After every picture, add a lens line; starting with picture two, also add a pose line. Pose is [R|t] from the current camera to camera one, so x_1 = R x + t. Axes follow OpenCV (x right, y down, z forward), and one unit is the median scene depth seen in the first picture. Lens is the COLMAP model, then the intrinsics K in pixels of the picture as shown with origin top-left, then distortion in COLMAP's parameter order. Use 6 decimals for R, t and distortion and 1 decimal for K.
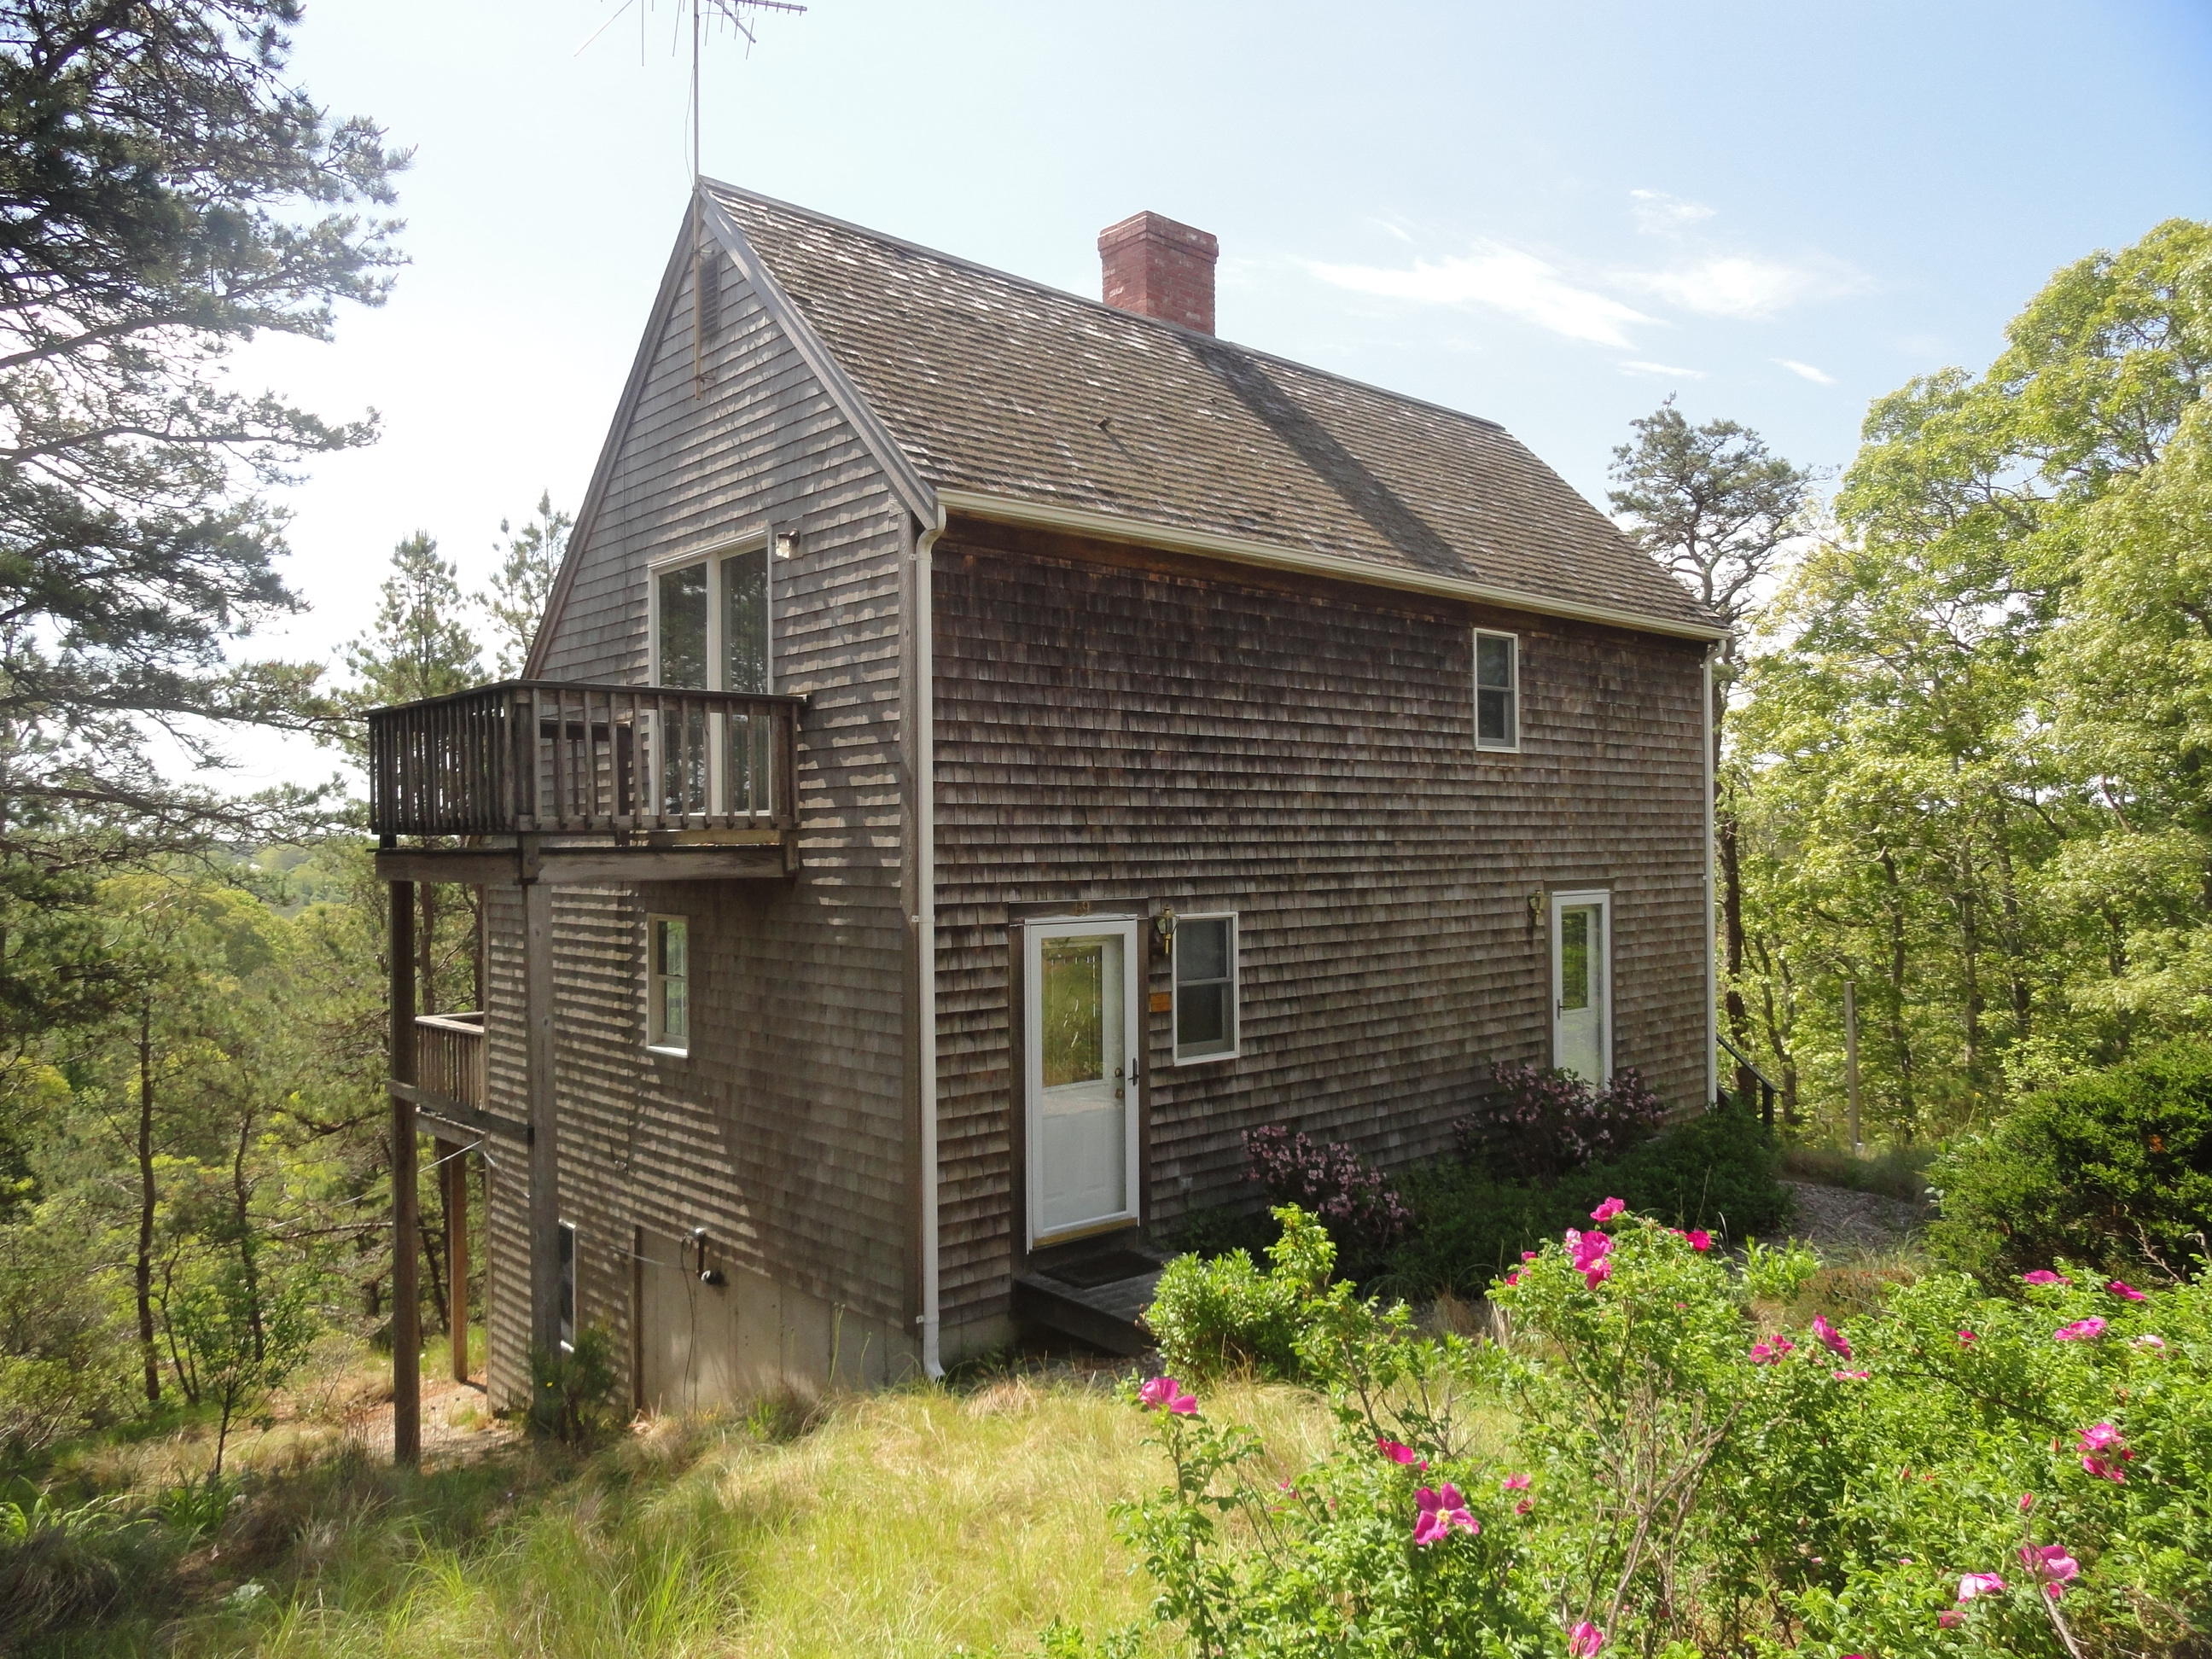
lens RADIAL K [[1547.4, 0, 1107.5], [0, 1547.4, 835.8], [0, 0, 1]] dist [-0.005257, 0.001317]
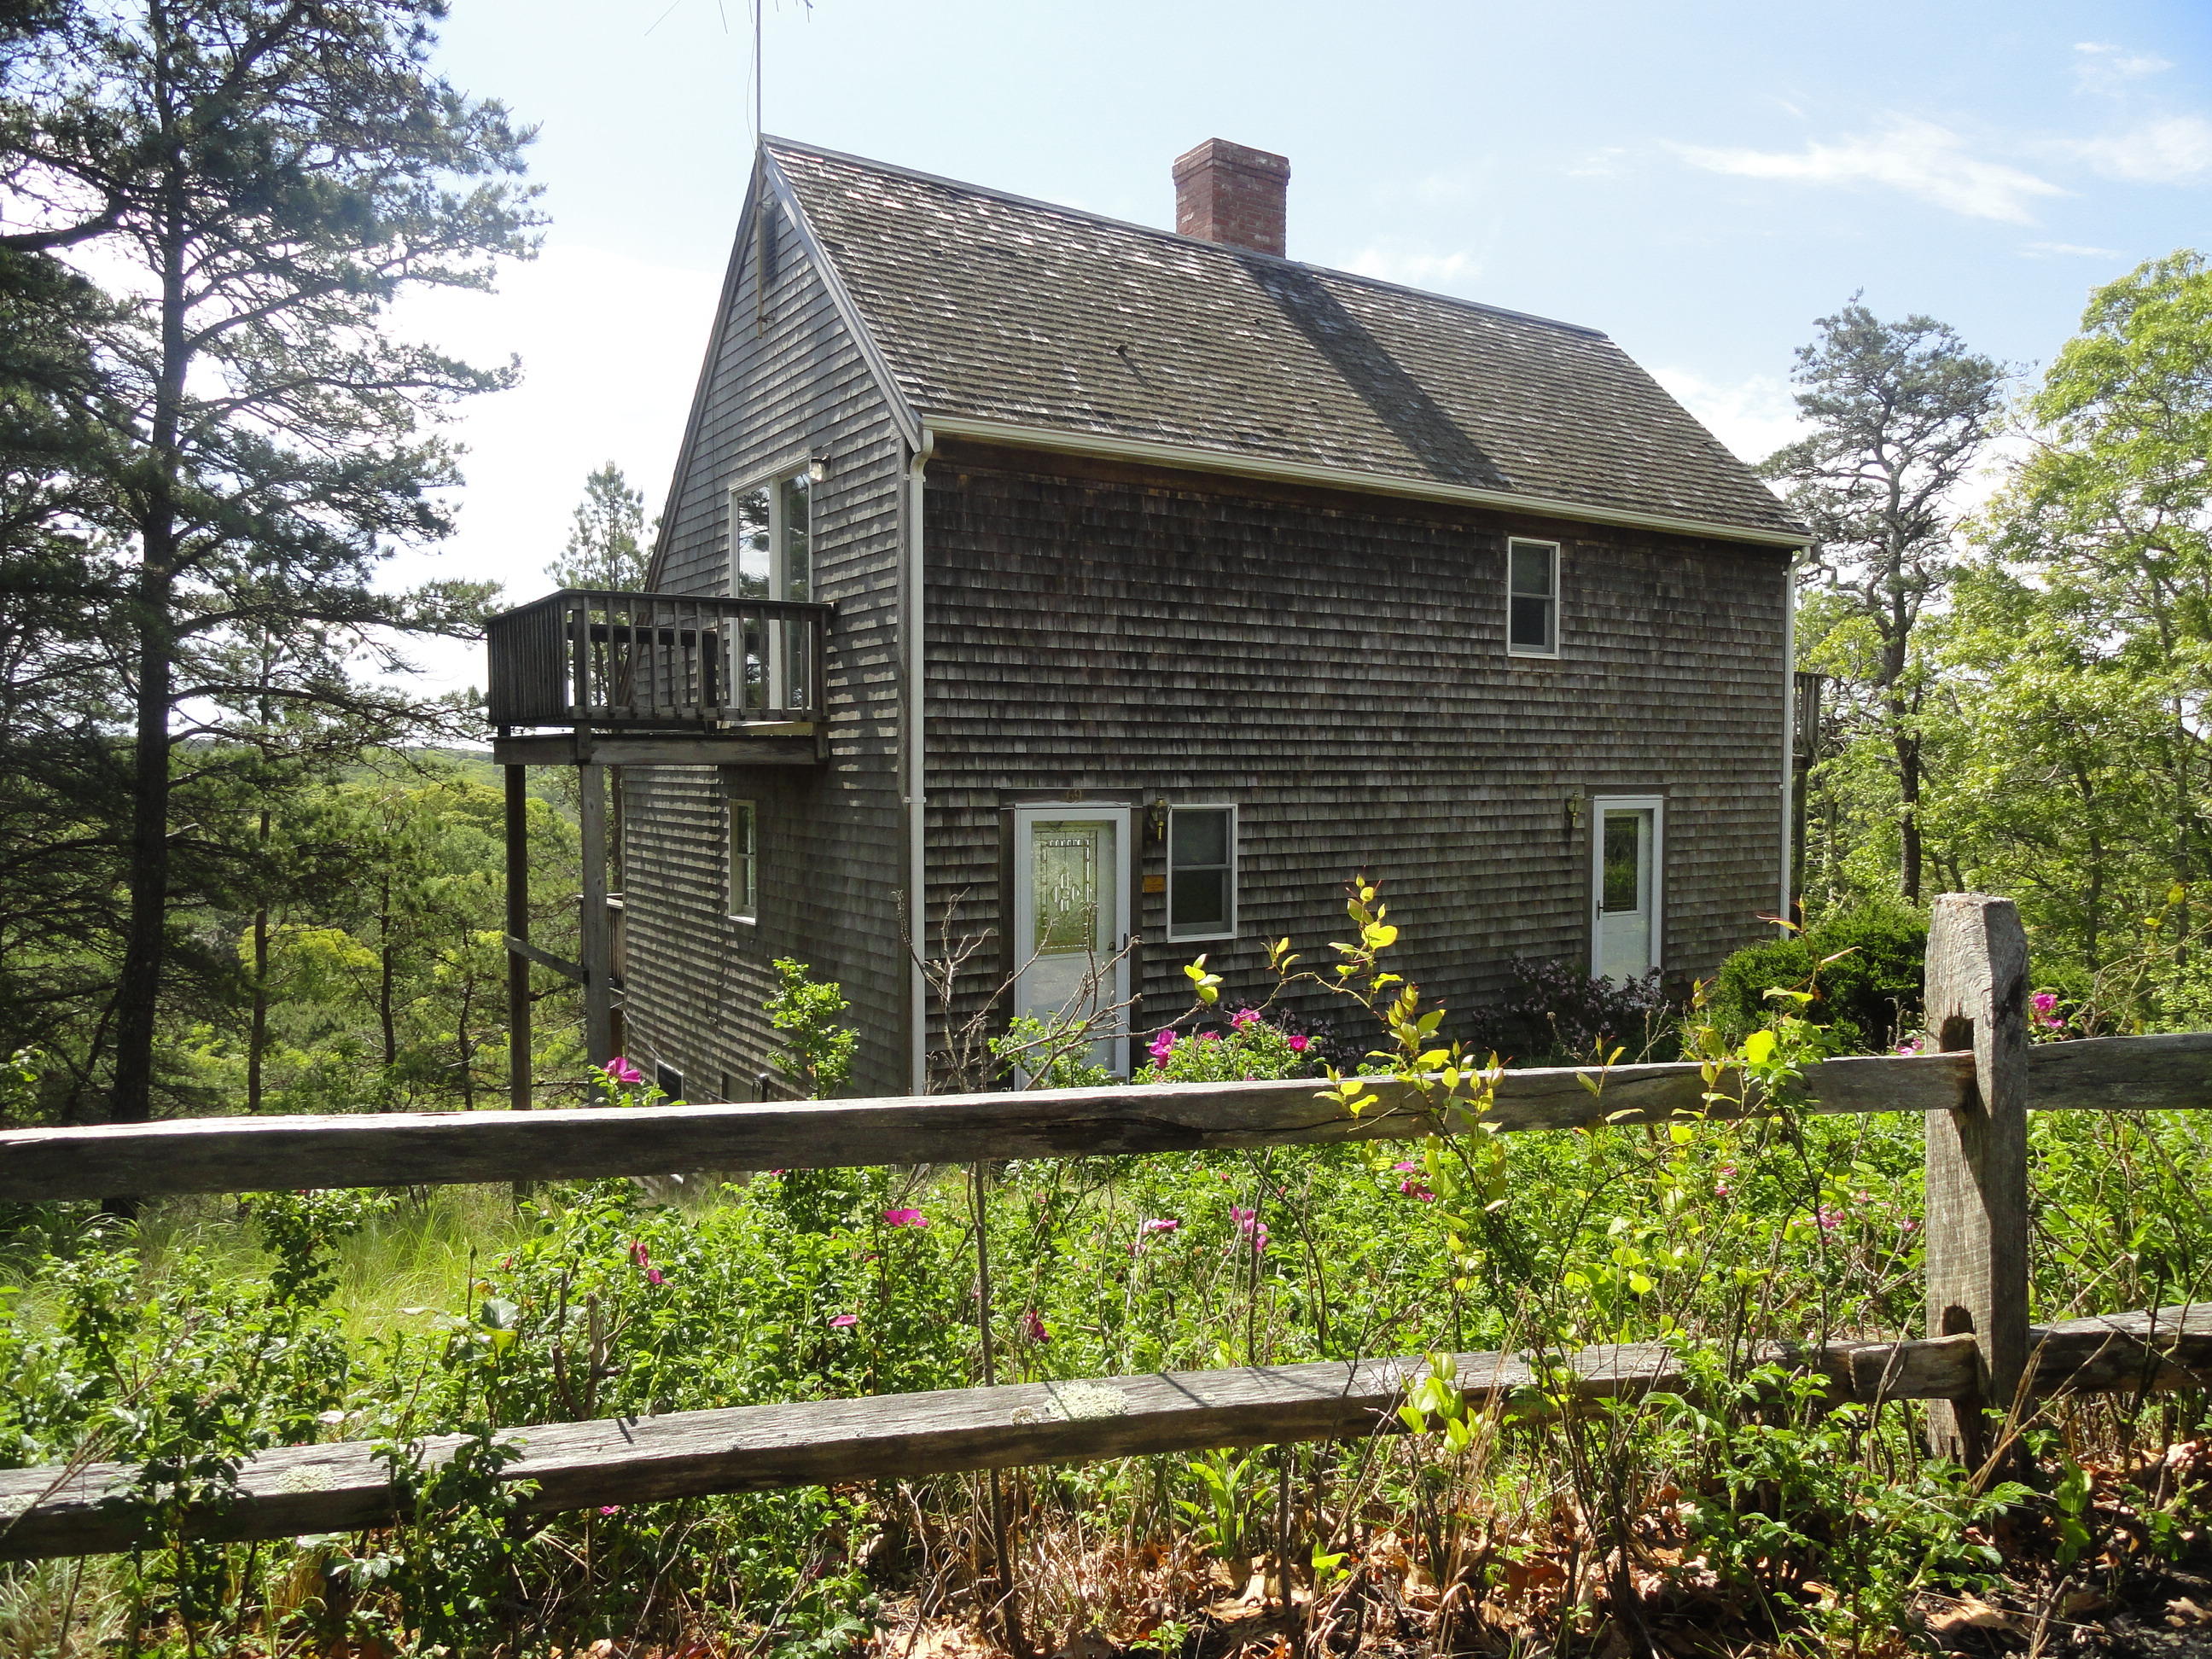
lens RADIAL K [[1547.4, 0, 1105.7], [0, 1547.4, 825.7], [0, 0, 1]] dist [-0.005257, 0.001317]
pose [[0.986126, 0.018068, -0.165015, 0.157758], [-0.010839, 0.998946, 0.044604, 0.015804], [0.165647, -0.042197, 0.985282, -0.070168]]
